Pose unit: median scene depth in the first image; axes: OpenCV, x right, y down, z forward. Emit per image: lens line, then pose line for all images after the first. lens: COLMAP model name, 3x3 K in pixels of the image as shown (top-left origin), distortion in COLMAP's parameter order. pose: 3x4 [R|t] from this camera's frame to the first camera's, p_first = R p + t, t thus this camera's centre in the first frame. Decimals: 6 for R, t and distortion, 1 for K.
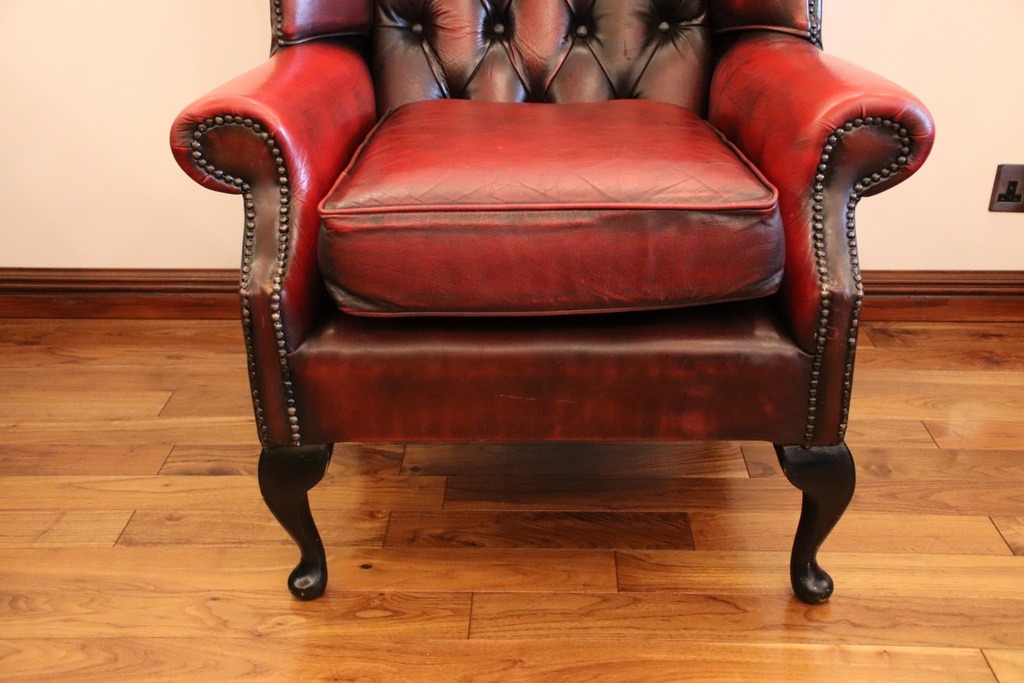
lens RADIAL K [[1136.5, 0, 505.1], [0, 1136.5, 342.1], [0, 0, 1]] dist [0.072496, 0.000000]
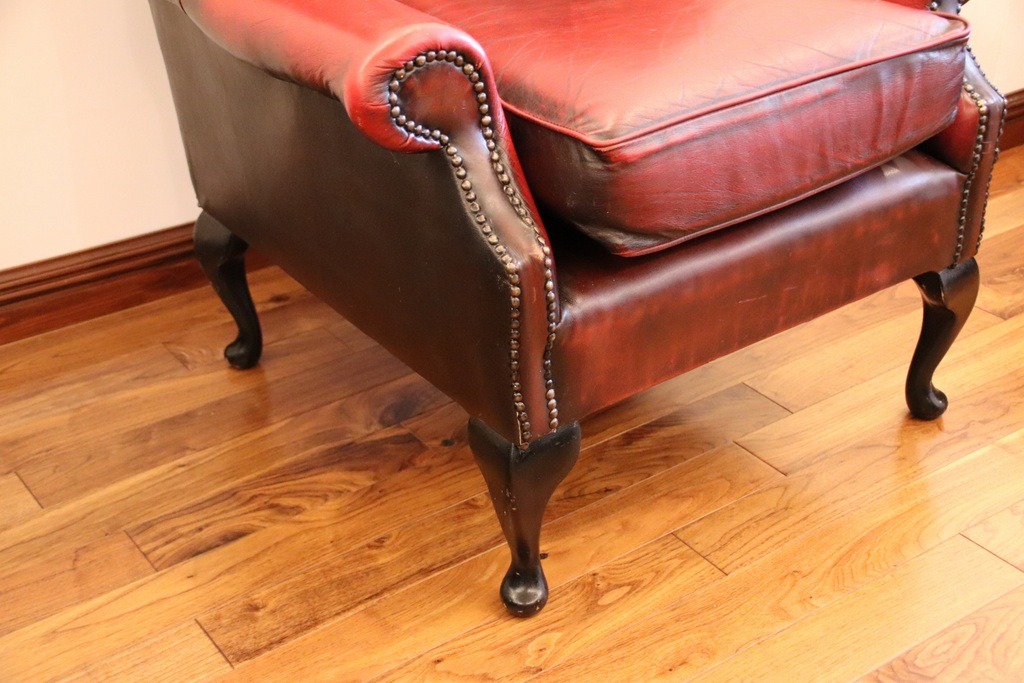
lens RADIAL K [[1404.0, 0, 518.4], [0, 1404.0, 340.9], [0, 0, 1]] dist [0.185089, 0.000000]
pose [[0.788574, -0.297275, 0.538311, -0.690935], [0.247927, 0.954783, 0.164077, -0.138417], [-0.562747, 0.004075, 0.826619, 0.160285]]
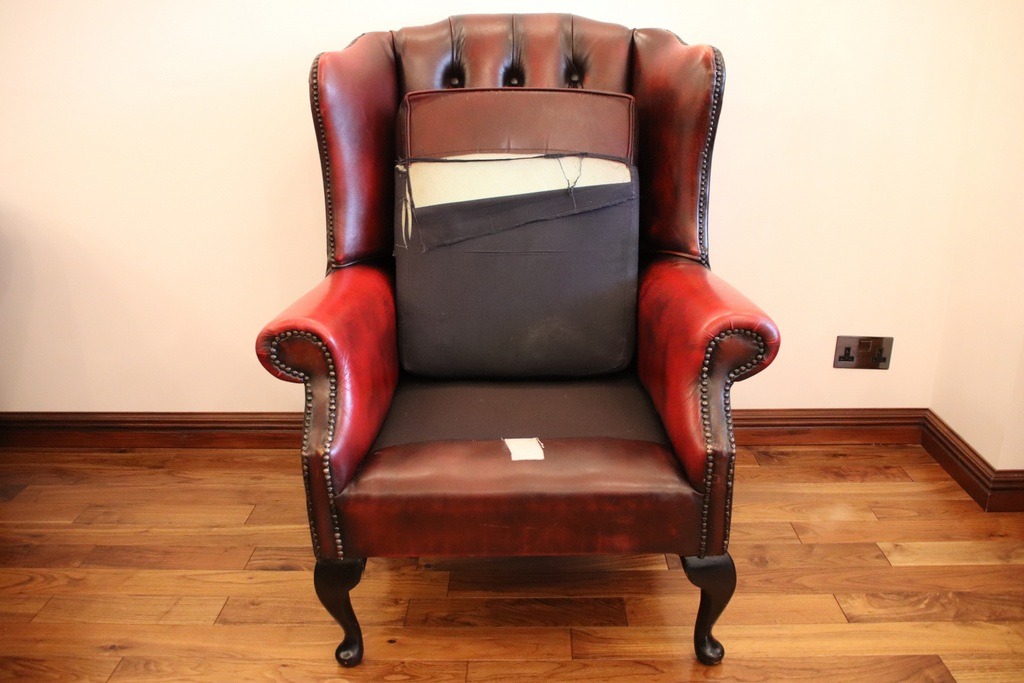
lens RADIAL K [[862.6, 0, 510.7], [0, 862.6, 350.7], [0, 0, 1]] dist [-0.091038, 0.050377]
pose [[0.999945, -0.008855, 0.005616, 0.022043], [0.009326, 0.995885, -0.090149, -0.065361], [-0.004795, 0.090197, 0.995912, -0.072508]]
